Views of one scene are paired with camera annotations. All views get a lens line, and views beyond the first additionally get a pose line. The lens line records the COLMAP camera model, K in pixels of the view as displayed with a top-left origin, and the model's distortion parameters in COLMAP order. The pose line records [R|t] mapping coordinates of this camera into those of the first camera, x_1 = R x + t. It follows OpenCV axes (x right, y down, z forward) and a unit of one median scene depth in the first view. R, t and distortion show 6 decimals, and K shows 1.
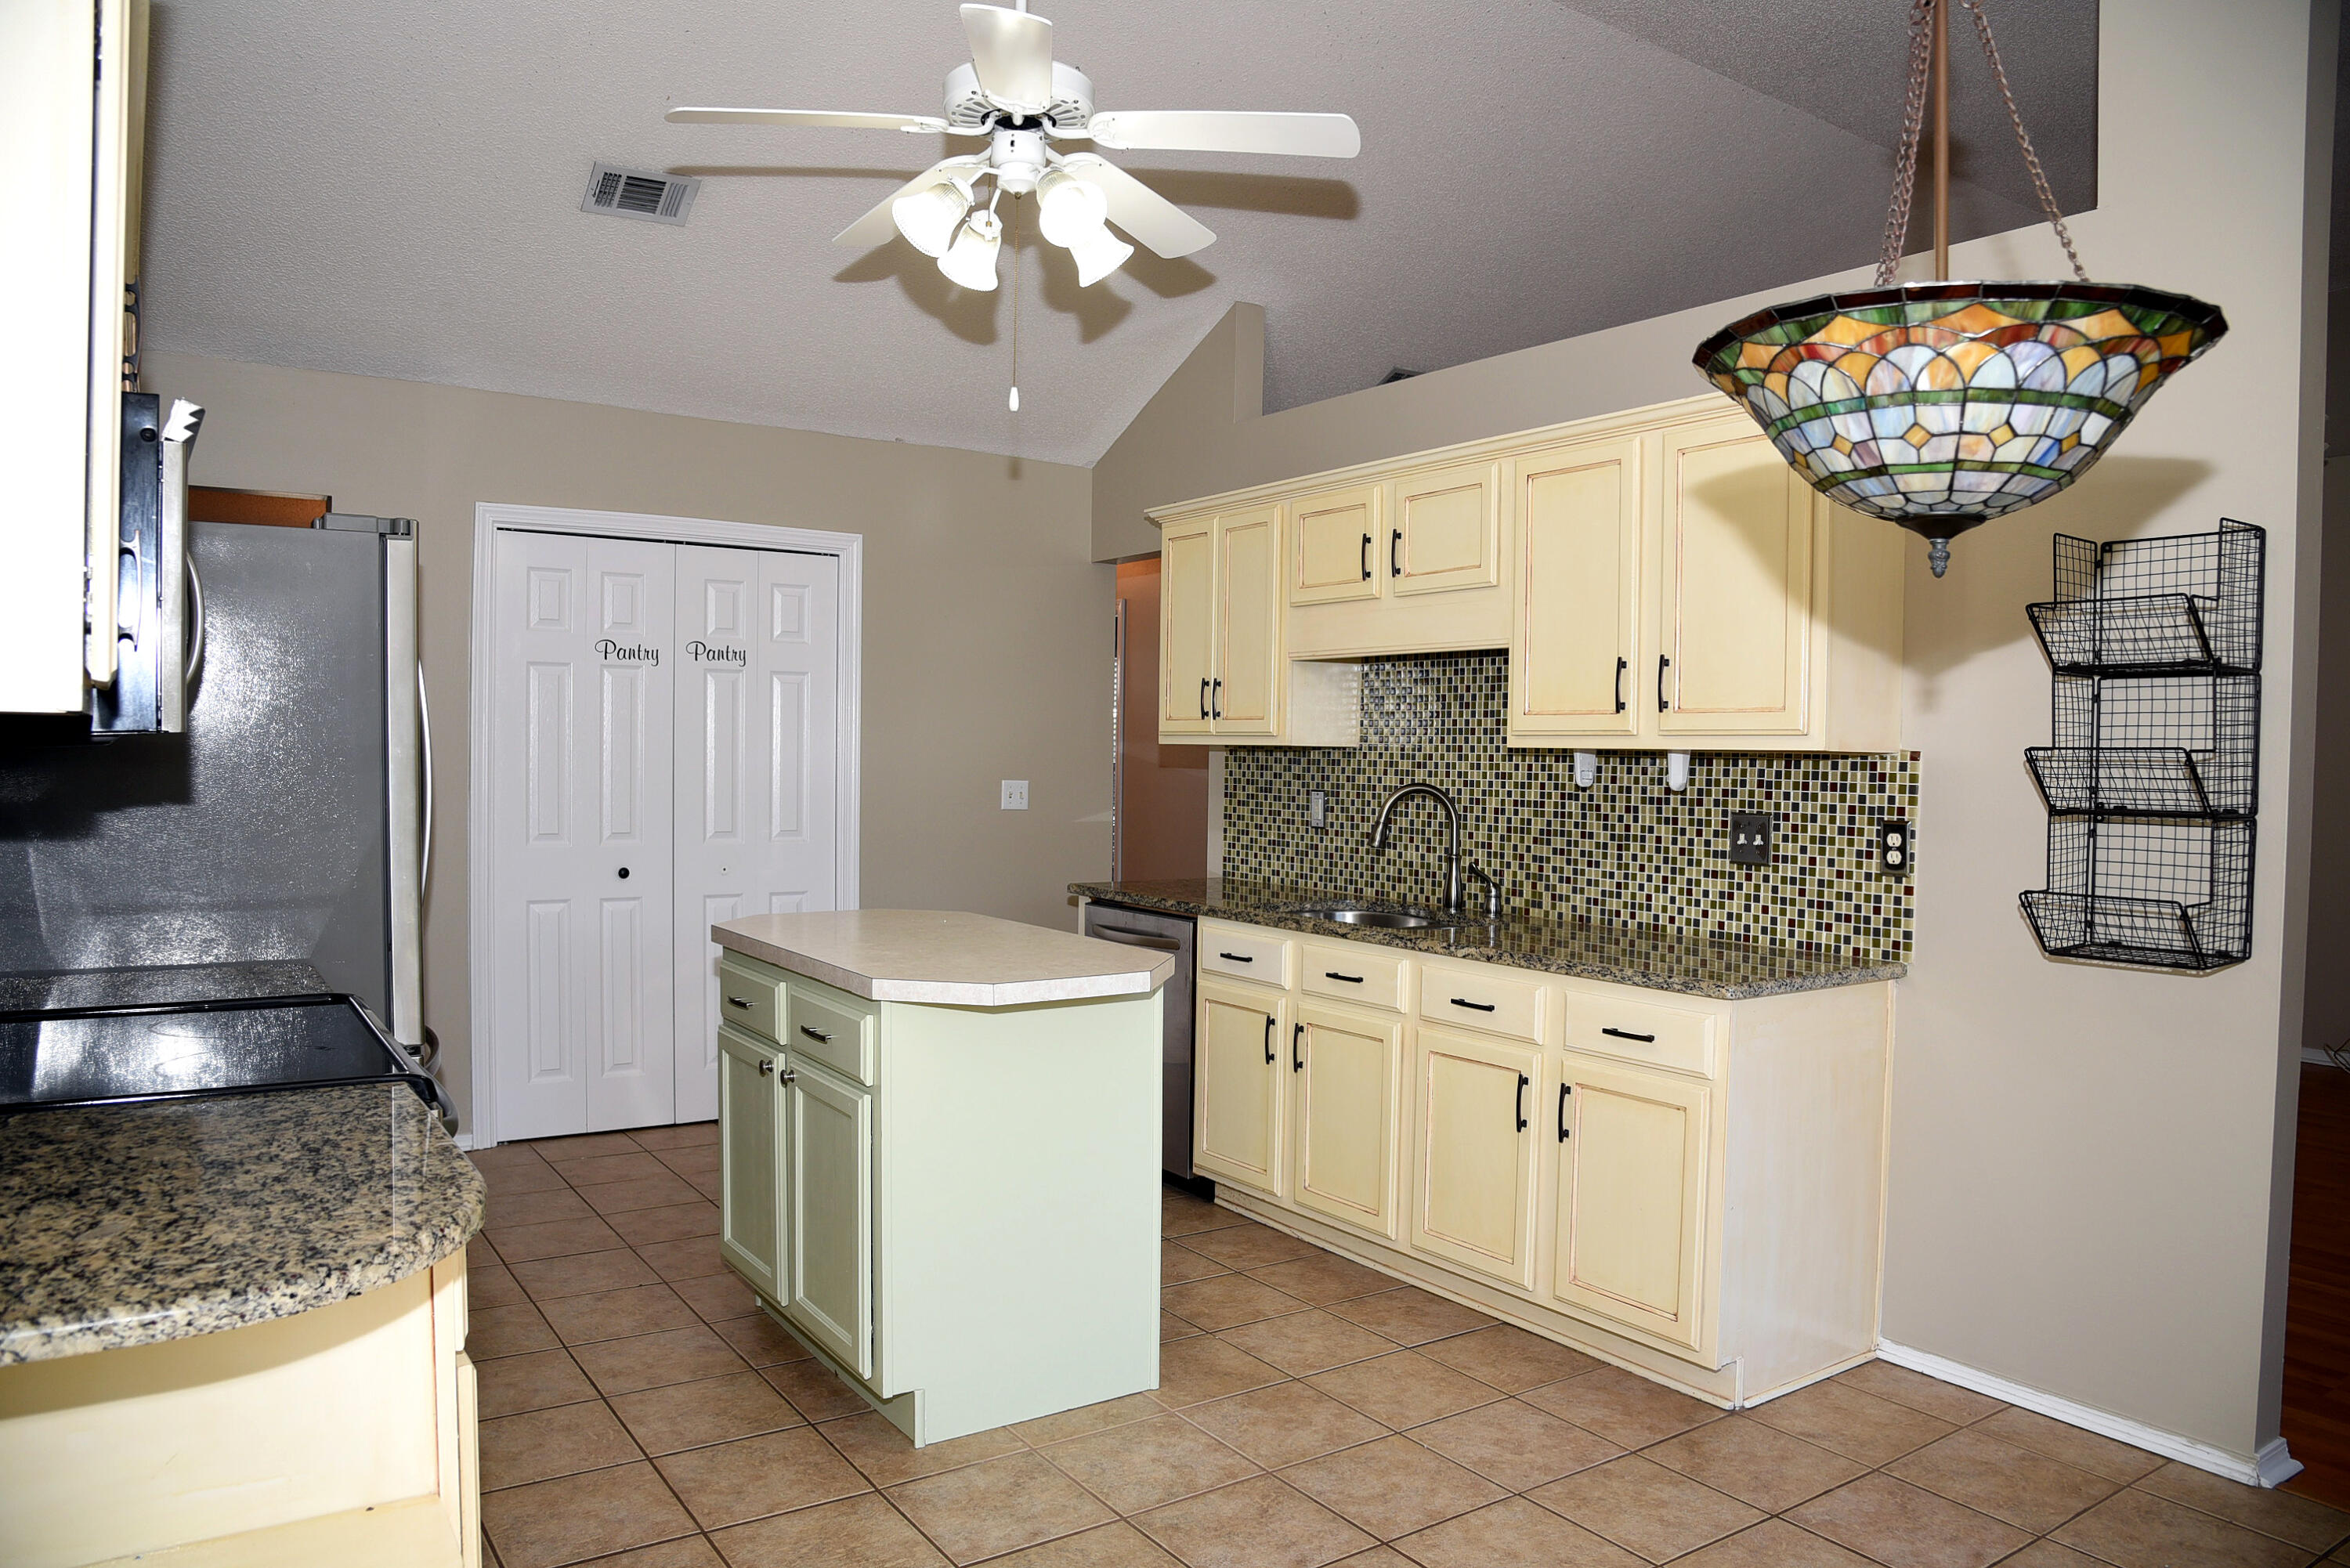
lens RADIAL K [[1590.0, 0, 1185.0], [0, 1590.0, 781.1], [0, 0, 1]] dist [-0.113300, 0.055164]
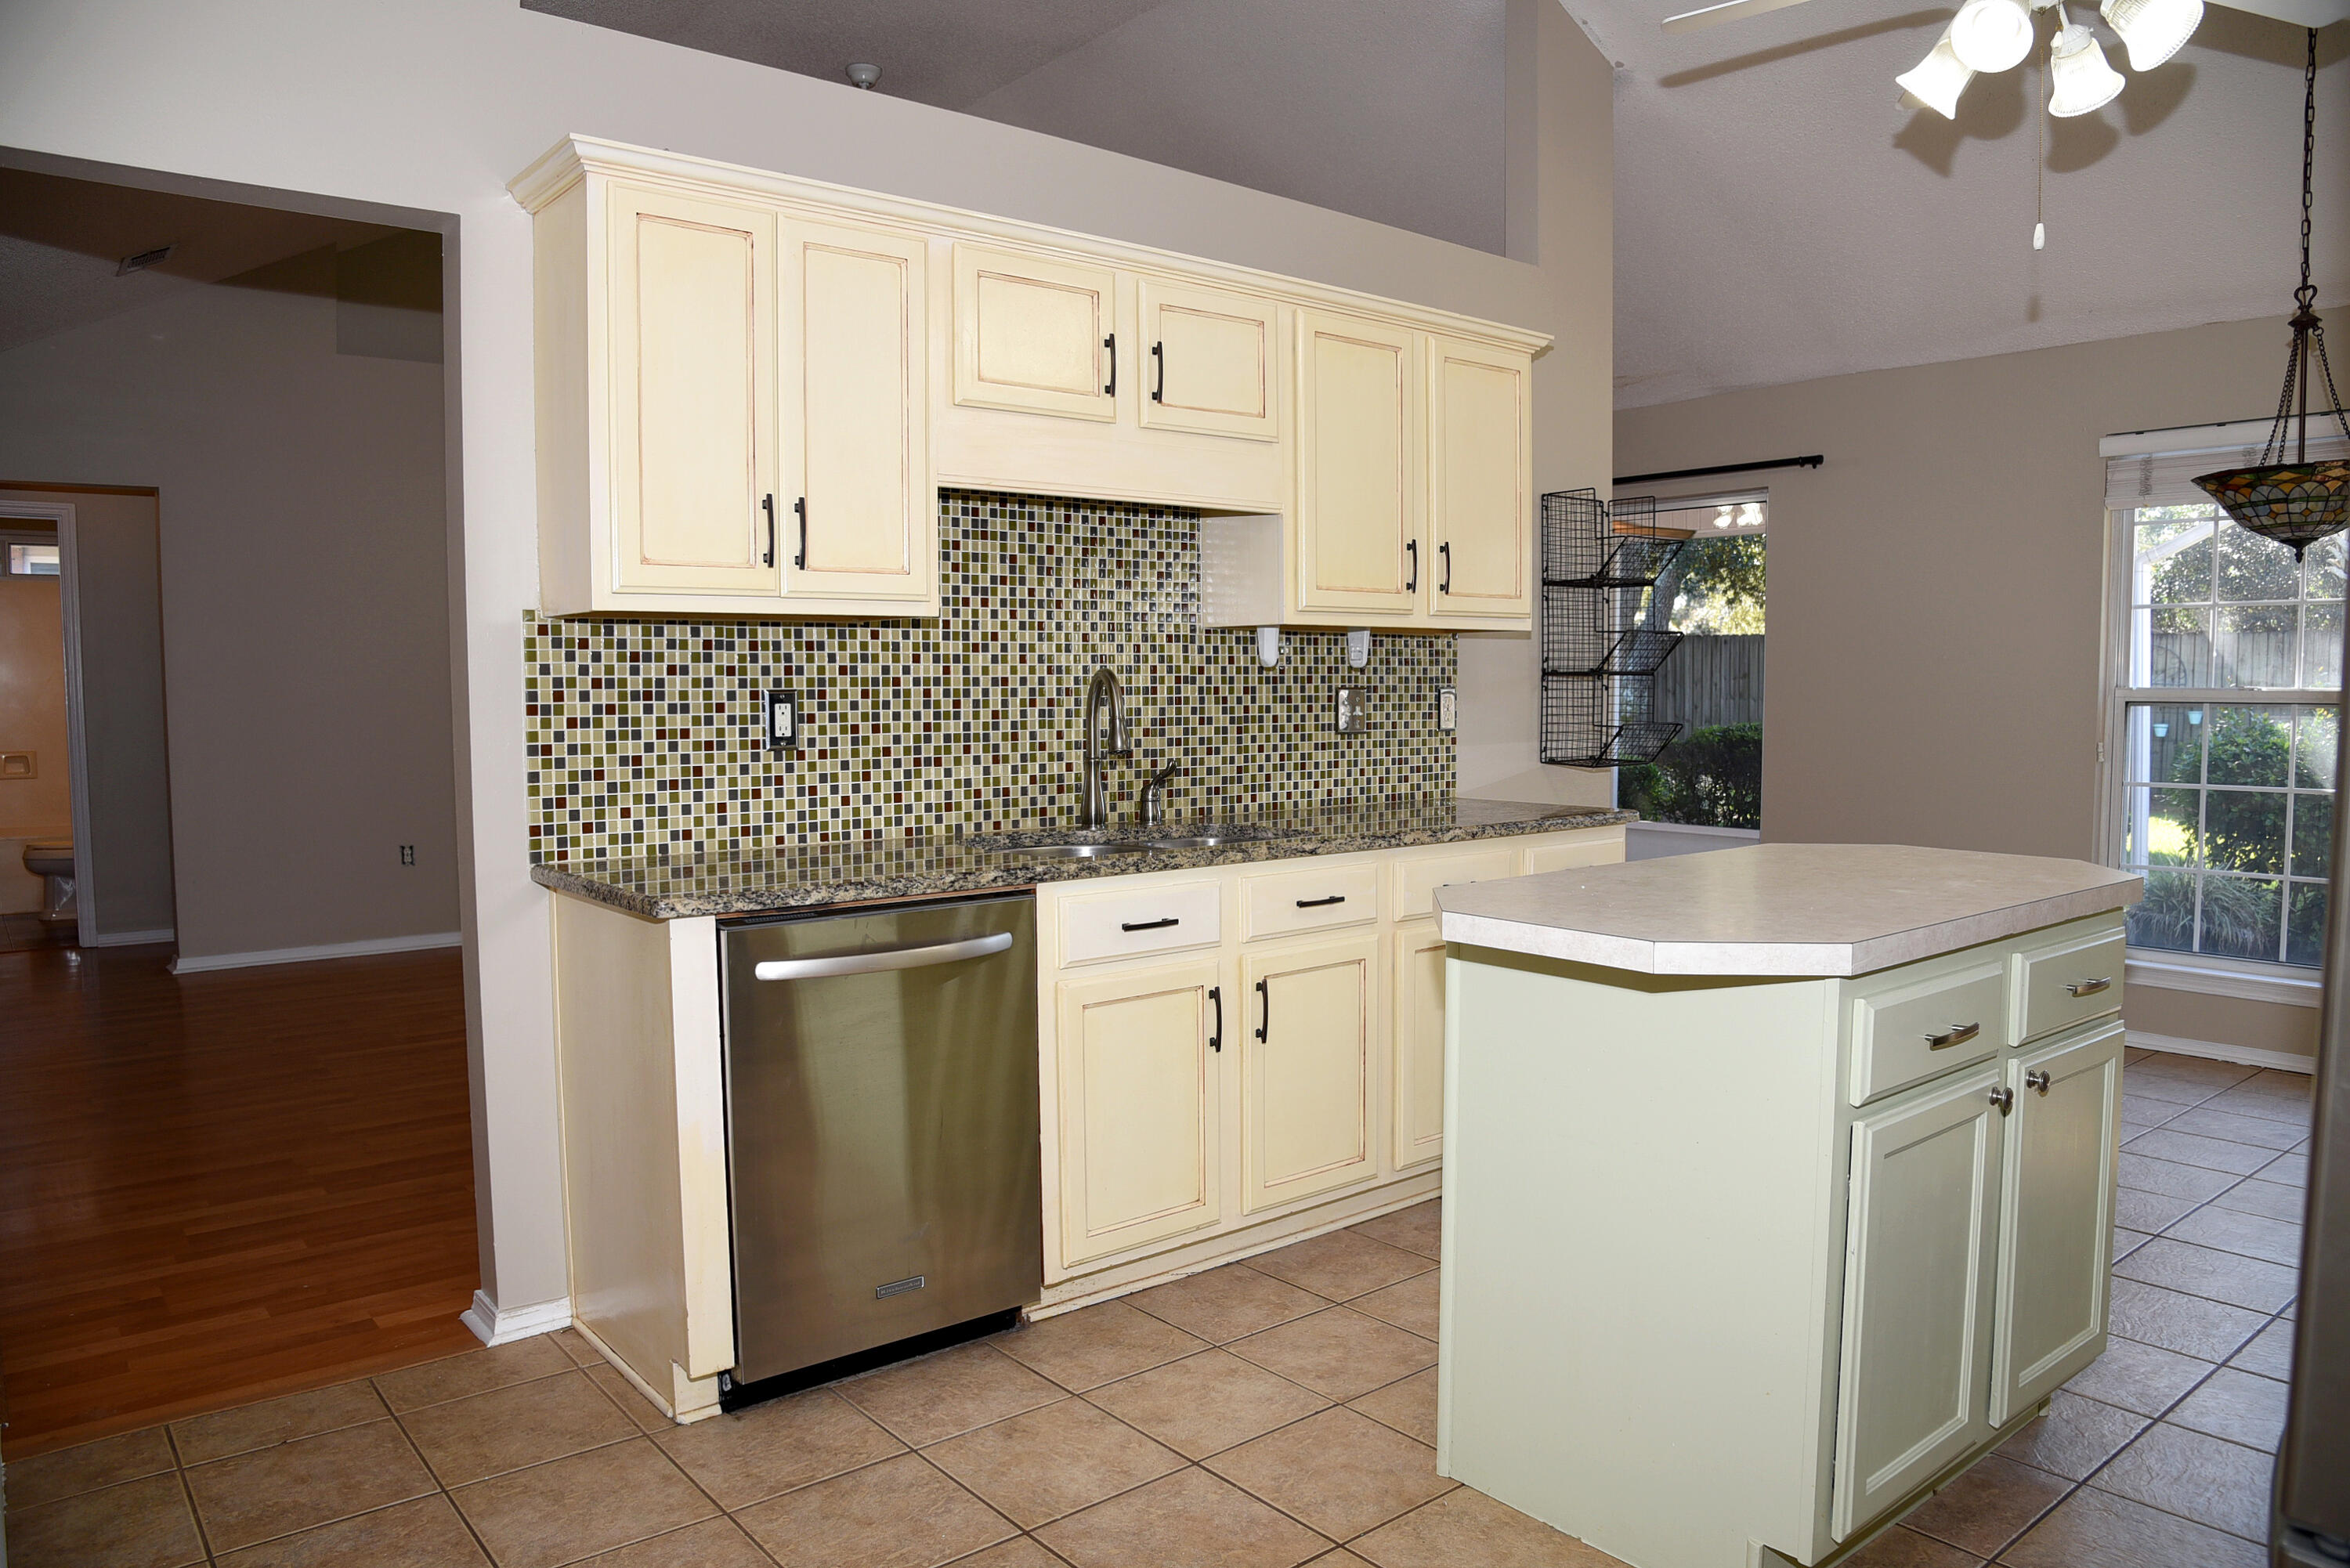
lens RADIAL K [[1590.0, 0, 1166.1], [0, 1590.0, 796.0], [0, 0, 1]] dist [-0.113300, 0.055164]
pose [[-0.076694, -0.088738, 0.993098, -0.667431], [0.022586, 0.995621, 0.090708, -0.006958], [-0.996799, 0.029387, -0.074354, 1.080229]]
